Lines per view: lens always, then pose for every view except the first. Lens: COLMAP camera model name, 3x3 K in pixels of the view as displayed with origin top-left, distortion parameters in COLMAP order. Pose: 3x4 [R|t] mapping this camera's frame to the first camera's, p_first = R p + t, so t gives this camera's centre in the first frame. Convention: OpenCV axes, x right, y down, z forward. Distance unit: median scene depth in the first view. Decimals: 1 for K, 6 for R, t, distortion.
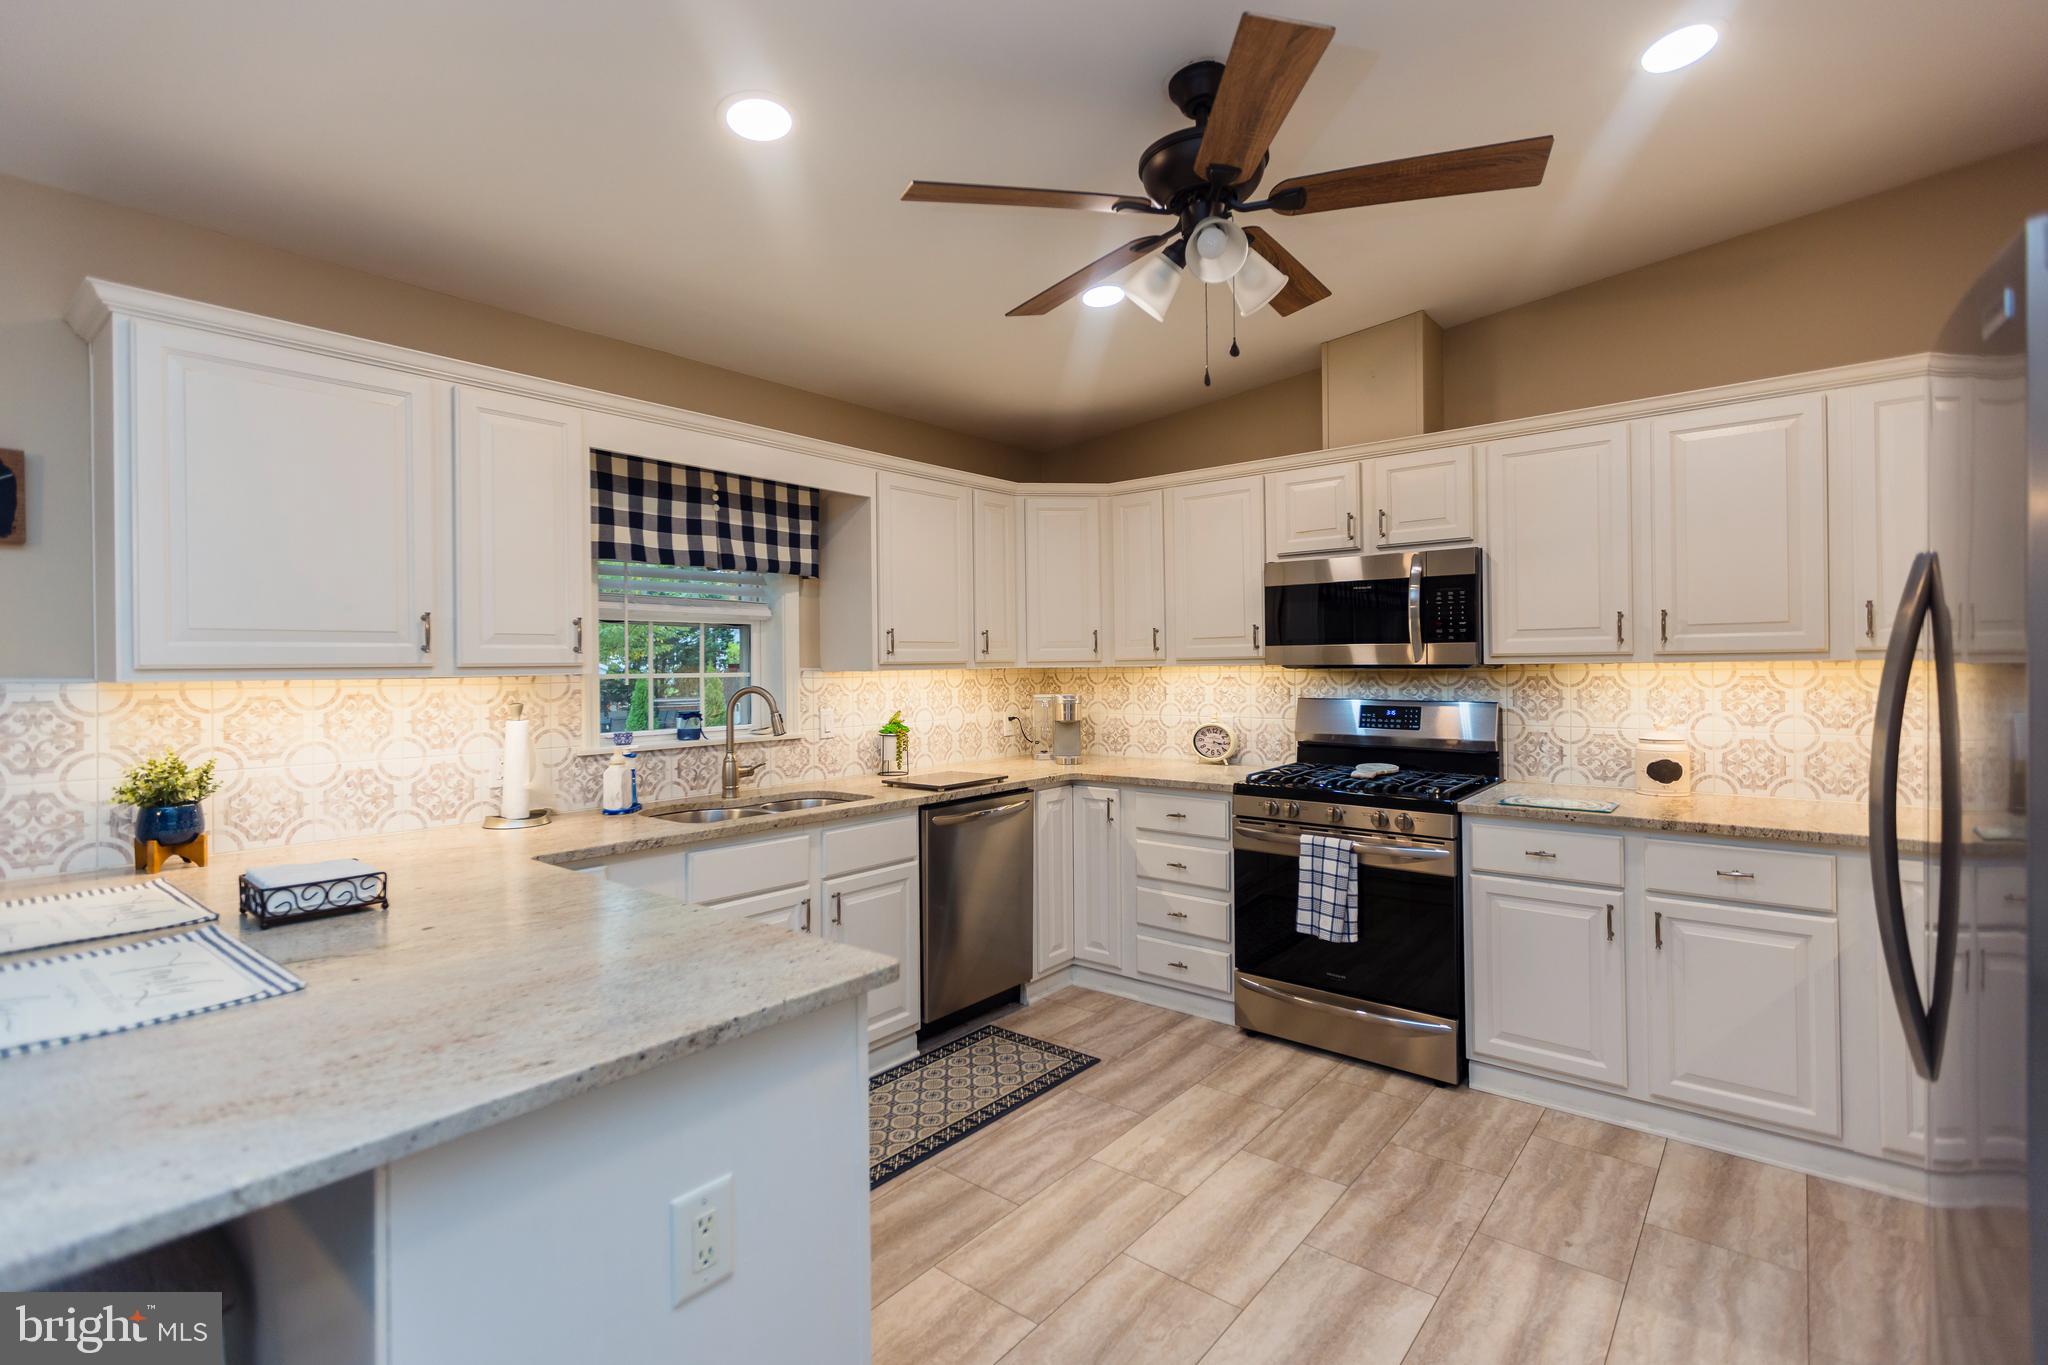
lens RADIAL K [[933.5, 0, 1024.2], [0, 933.5, 676.3], [0, 0, 1]] dist [0.000786, -0.000322]
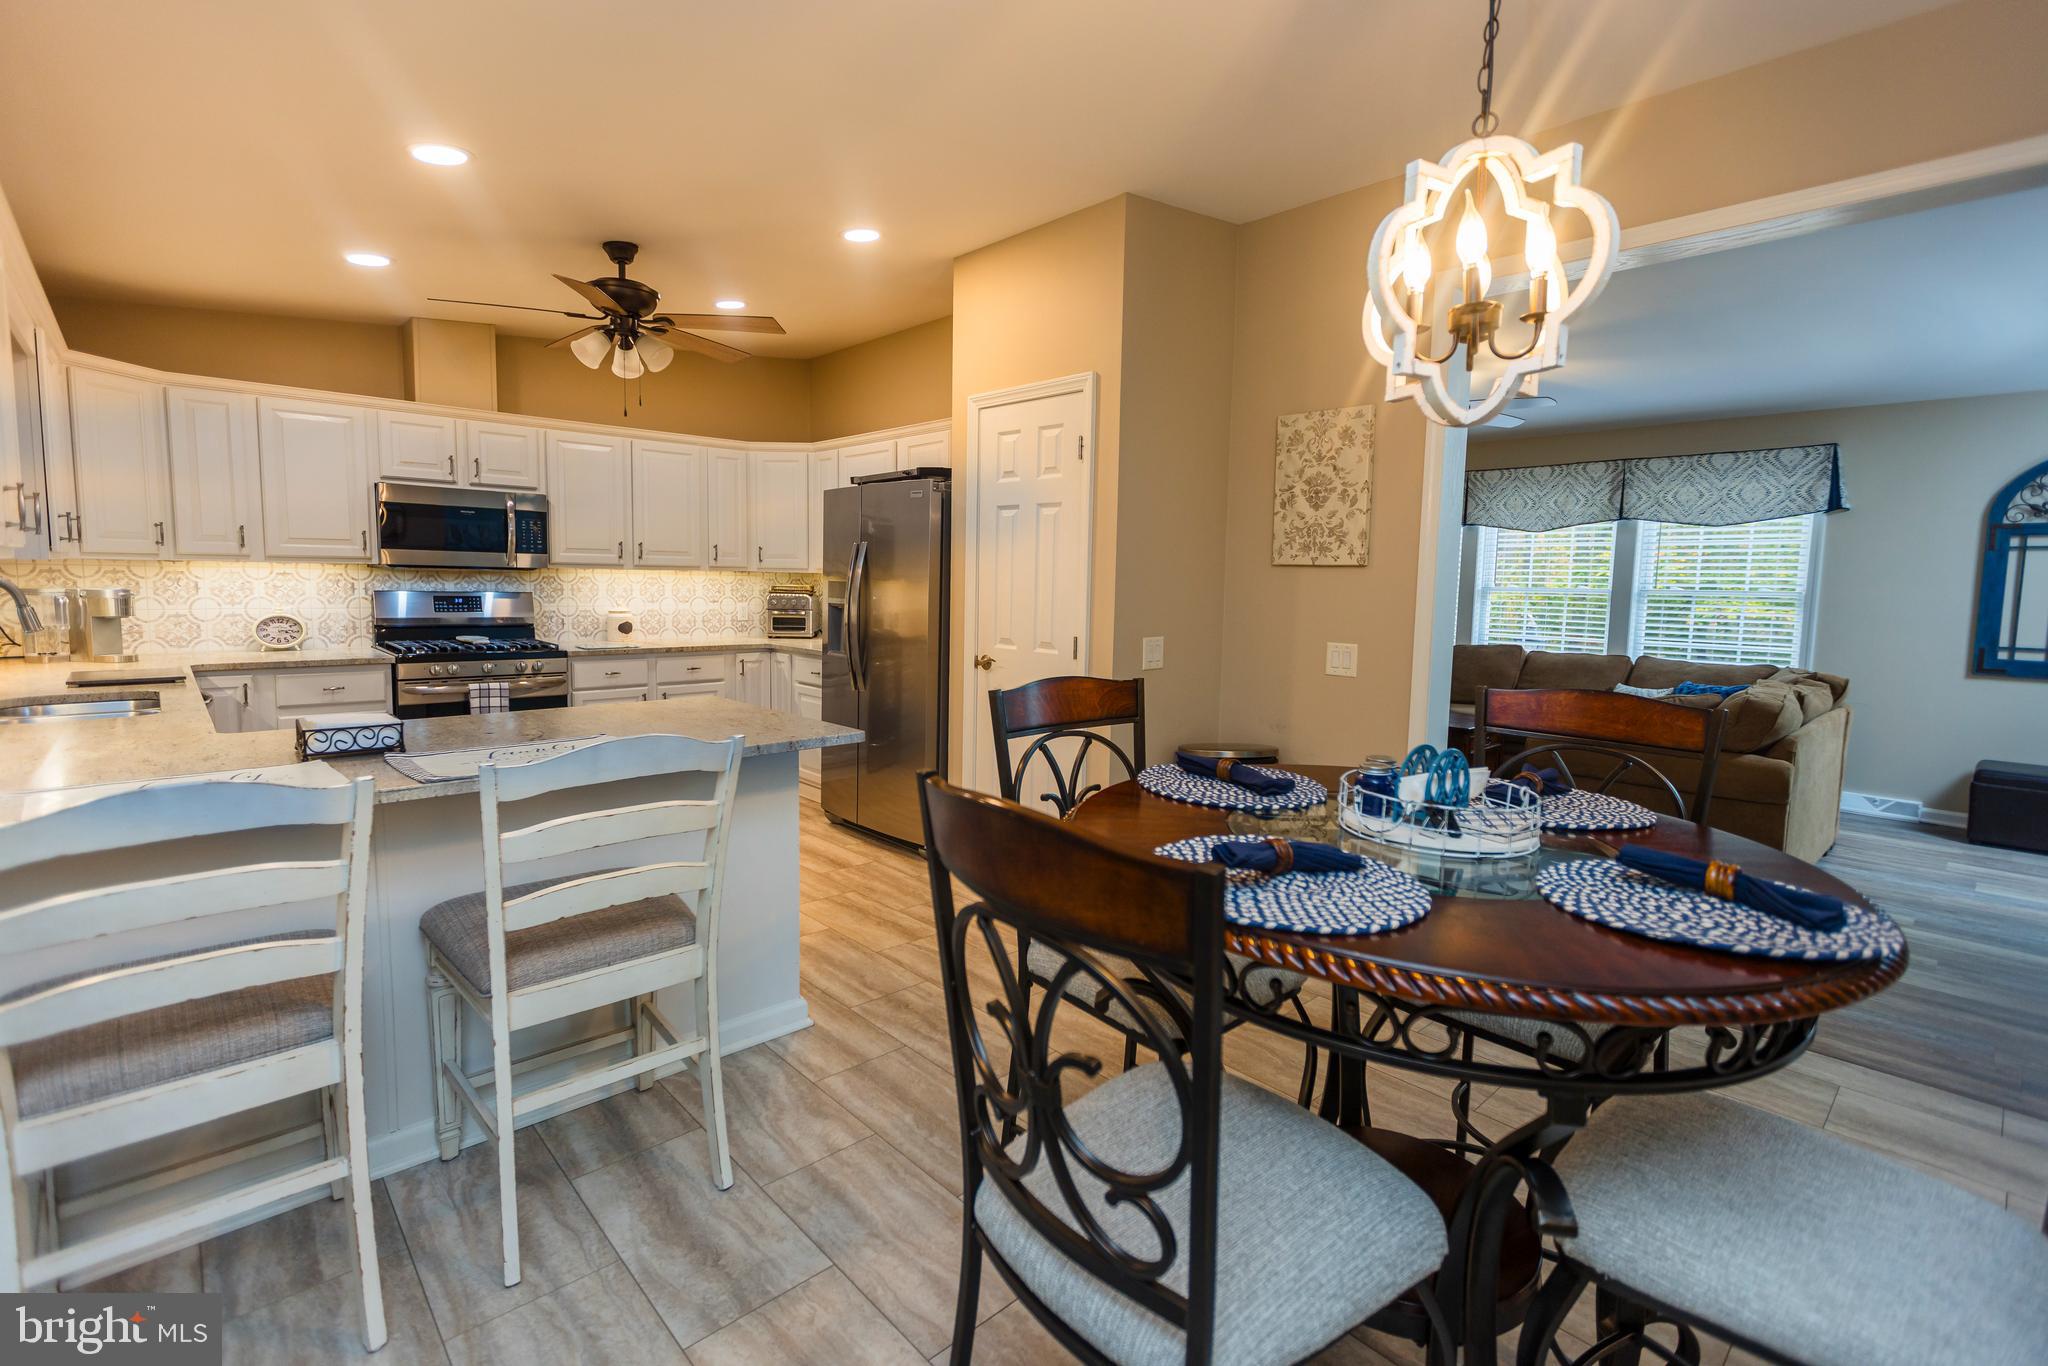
lens RADIAL K [[933.5, 0, 1024.1], [0, 933.5, 677.9], [0, 0, 1]] dist [0.000786, -0.000322]
pose [[0.134653, -0.095171, 0.986312, -0.980805], [-0.012245, 0.995141, 0.097695, 0.008085], [-0.990817, -0.025232, 0.132834, -0.039894]]
